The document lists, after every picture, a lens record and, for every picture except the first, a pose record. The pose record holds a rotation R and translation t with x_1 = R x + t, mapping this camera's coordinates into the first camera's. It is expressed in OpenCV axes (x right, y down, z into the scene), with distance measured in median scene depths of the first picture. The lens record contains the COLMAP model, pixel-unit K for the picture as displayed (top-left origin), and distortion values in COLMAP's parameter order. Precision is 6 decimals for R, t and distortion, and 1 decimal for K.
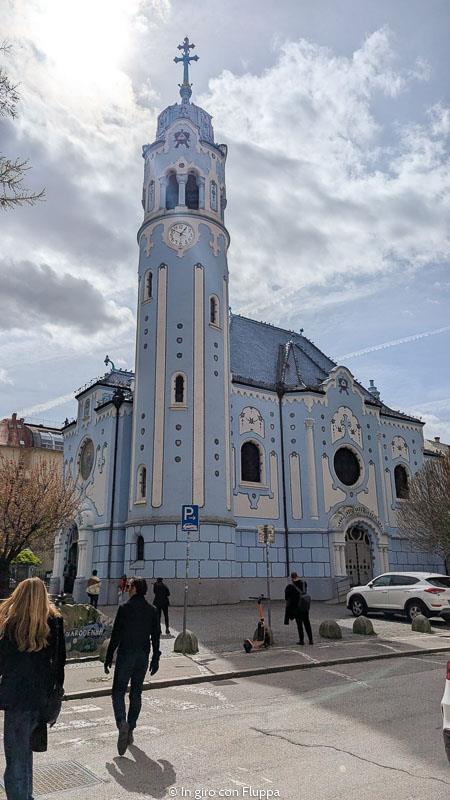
lens RADIAL K [[556.6, 0, 225.0], [0, 556.6, 400.0], [0, 0, 1]] dist [0.067174, -0.001347]
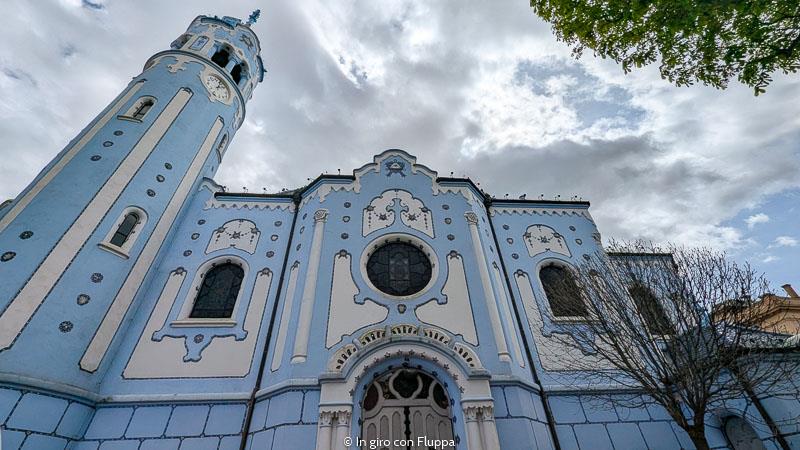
lens RADIAL K [[330.5, 0, 400.0], [0, 330.5, 225.0], [0, 0, 1]] dist [0.000595, -0.000018]
pose [[0.860377, -0.352613, -0.367987, 0.375375], [0.187853, 0.890599, -0.414180, 0.232270], [0.473774, 0.287224, 0.832490, 0.726471]]
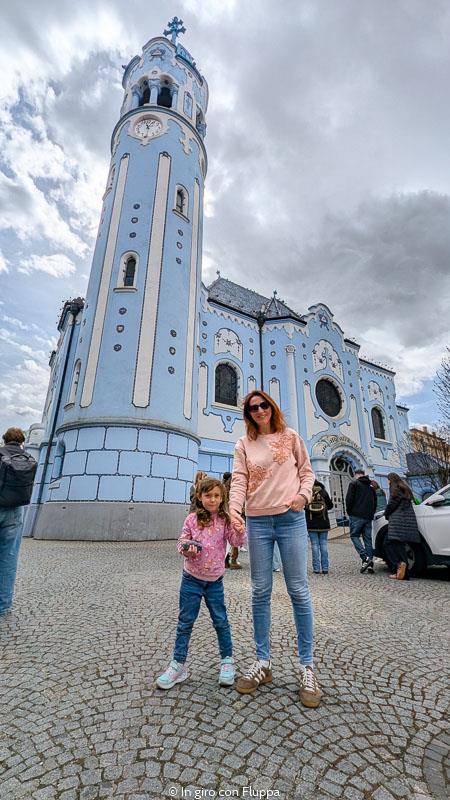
lens RADIAL K [[330.5, 0, 225.0], [0, 330.5, 400.0], [0, 0, 1]] dist [0.000595, -0.000018]
pose [[0.999116, 0.003252, -0.041917, 0.063880], [-0.004987, 0.999132, -0.041363, 0.153333], [0.041746, 0.041535, 0.998265, 0.433666]]
